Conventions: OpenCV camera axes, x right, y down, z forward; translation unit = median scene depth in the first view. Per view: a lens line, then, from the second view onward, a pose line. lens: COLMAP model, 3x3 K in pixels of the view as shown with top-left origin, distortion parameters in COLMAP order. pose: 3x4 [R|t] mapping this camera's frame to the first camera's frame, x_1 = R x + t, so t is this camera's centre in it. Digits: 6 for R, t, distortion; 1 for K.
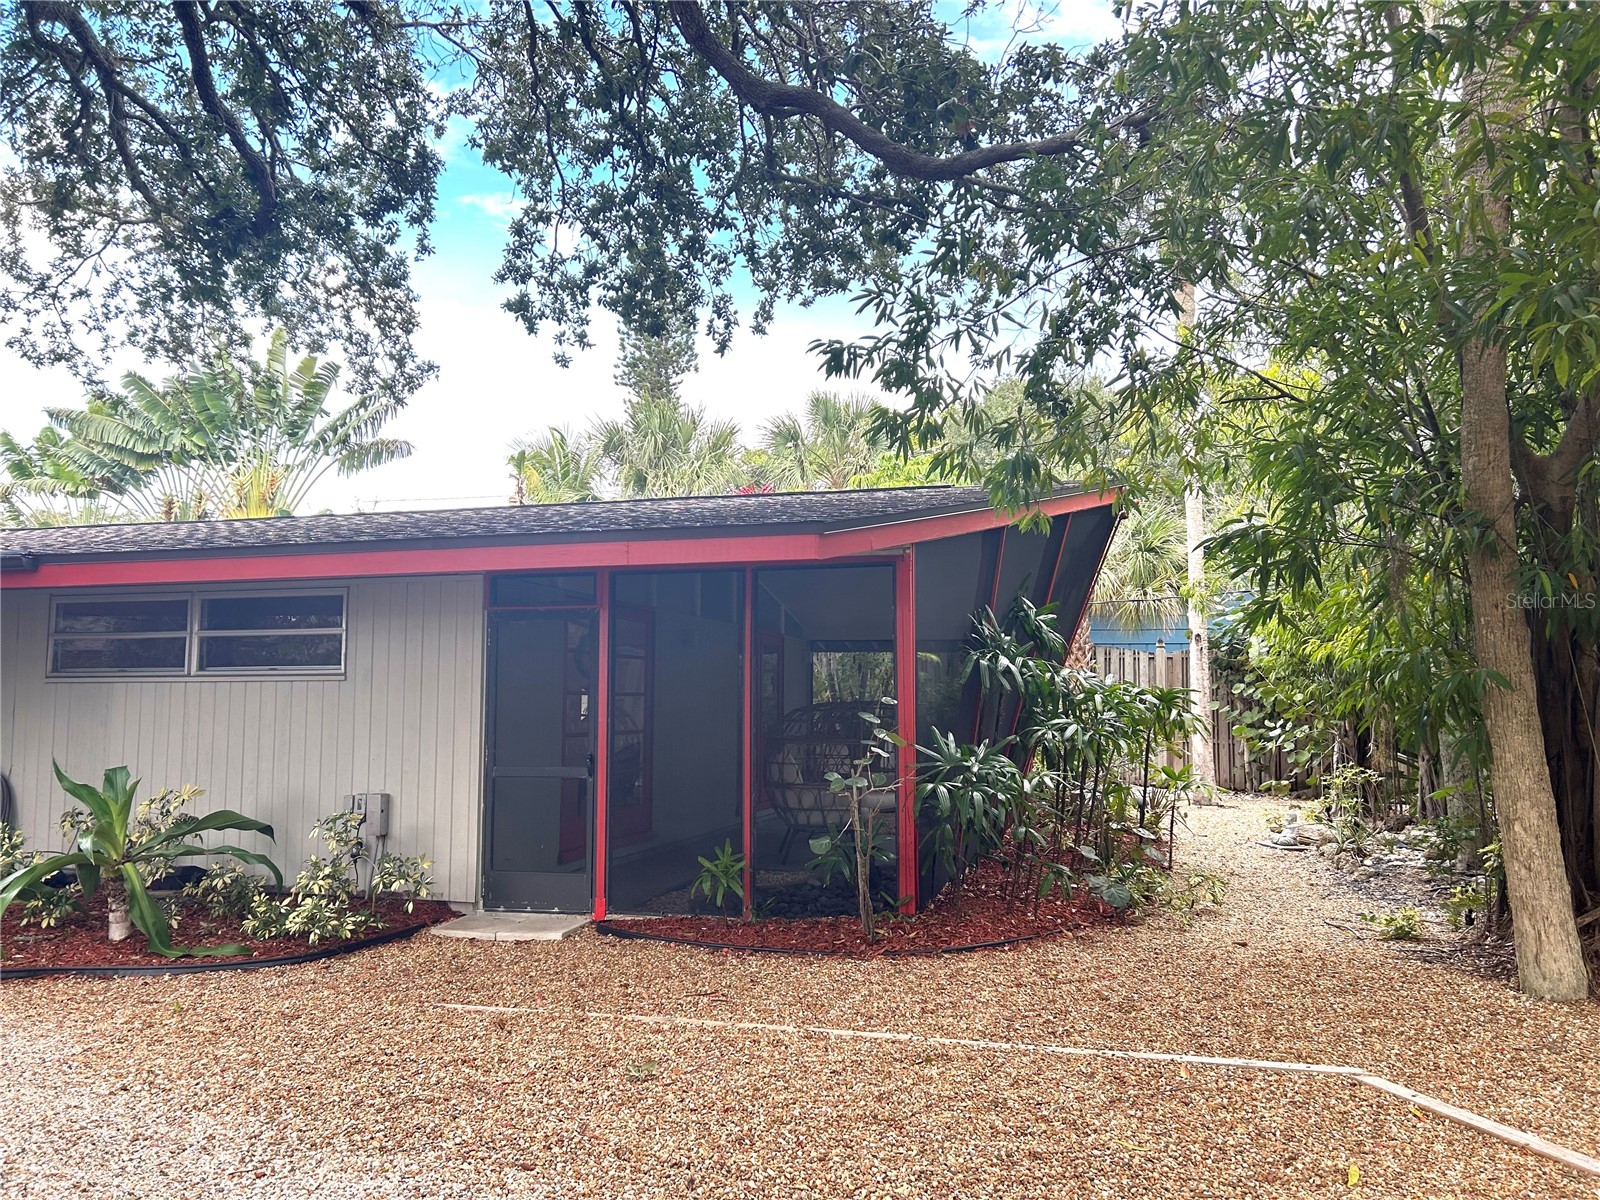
lens RADIAL K [[1211.7, 0, 800.0], [0, 1211.7, 600.0], [0, 0, 1]] dist [0.031054, -0.007267]
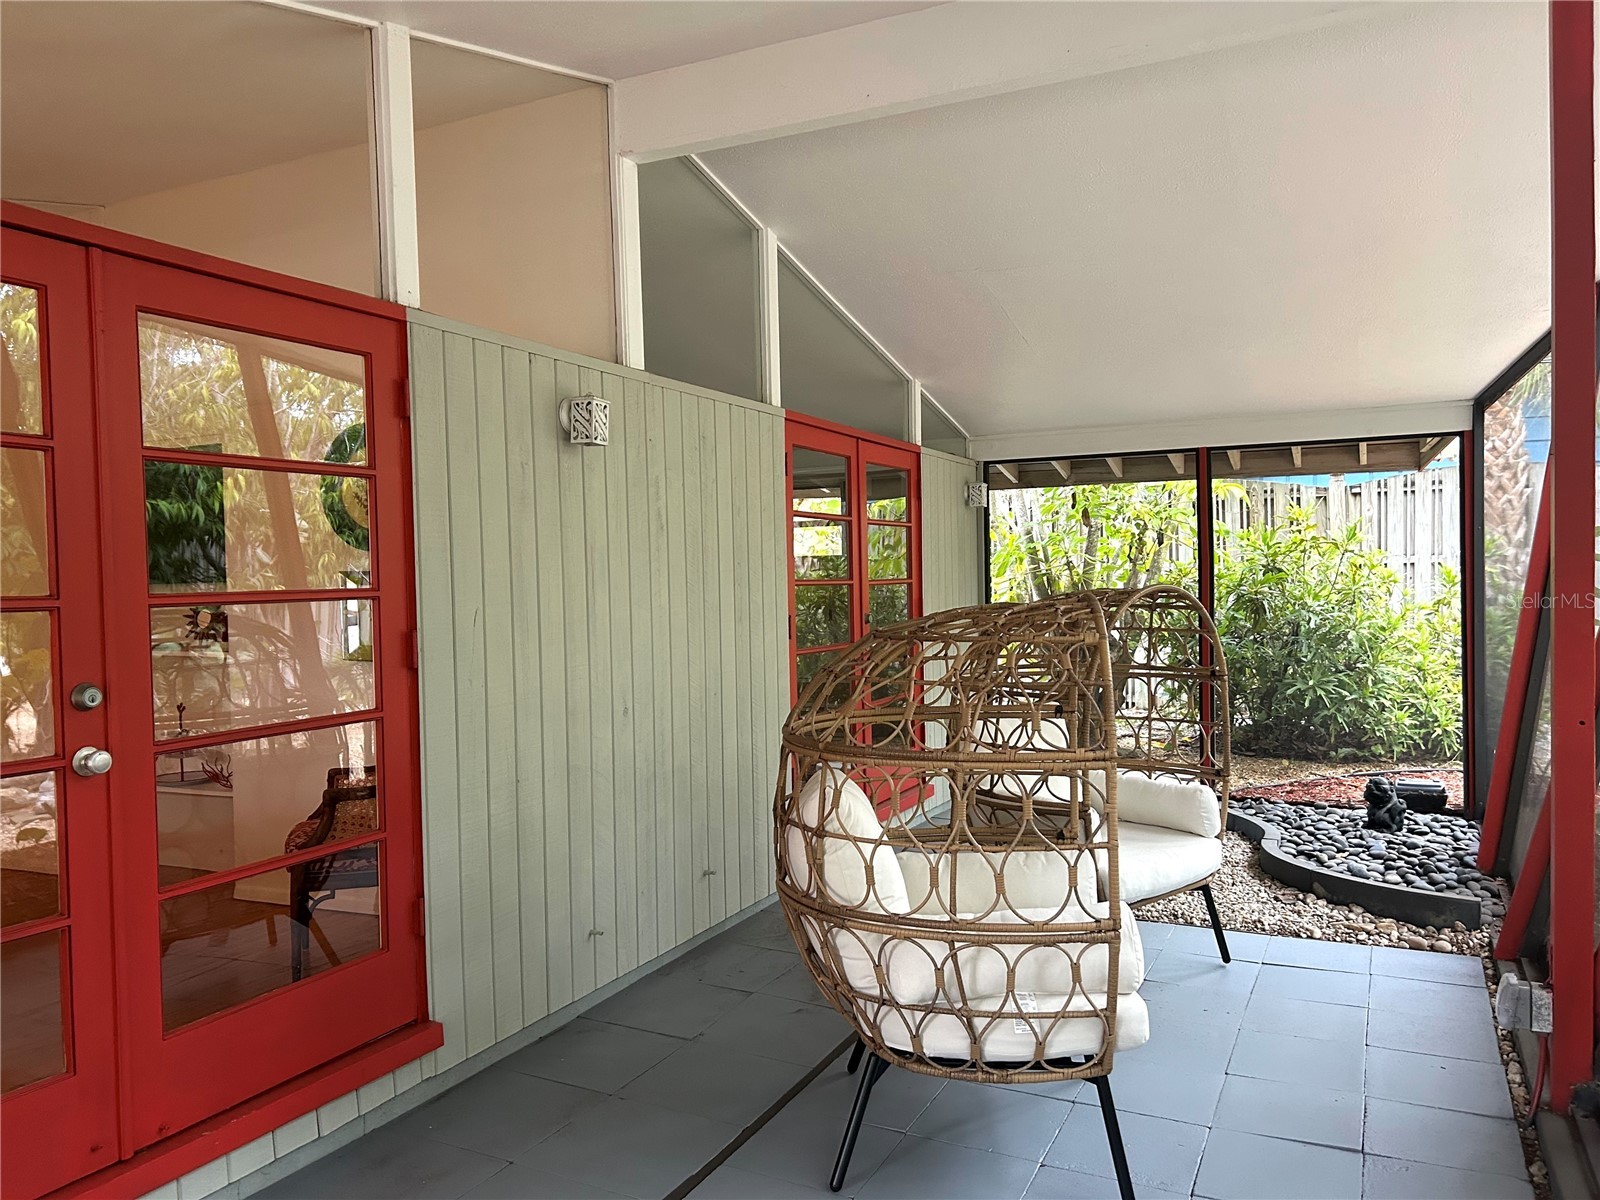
lens RADIAL K [[1211.7, 0, 800.0], [0, 1211.7, 600.0], [0, 0, 1]] dist [0.031054, -0.007267]
pose [[0.984695, -0.019587, -0.173180, 0.026861], [0.038311, 0.993687, 0.105447, 0.045805], [0.170021, -0.110467, 0.979229, 0.643341]]
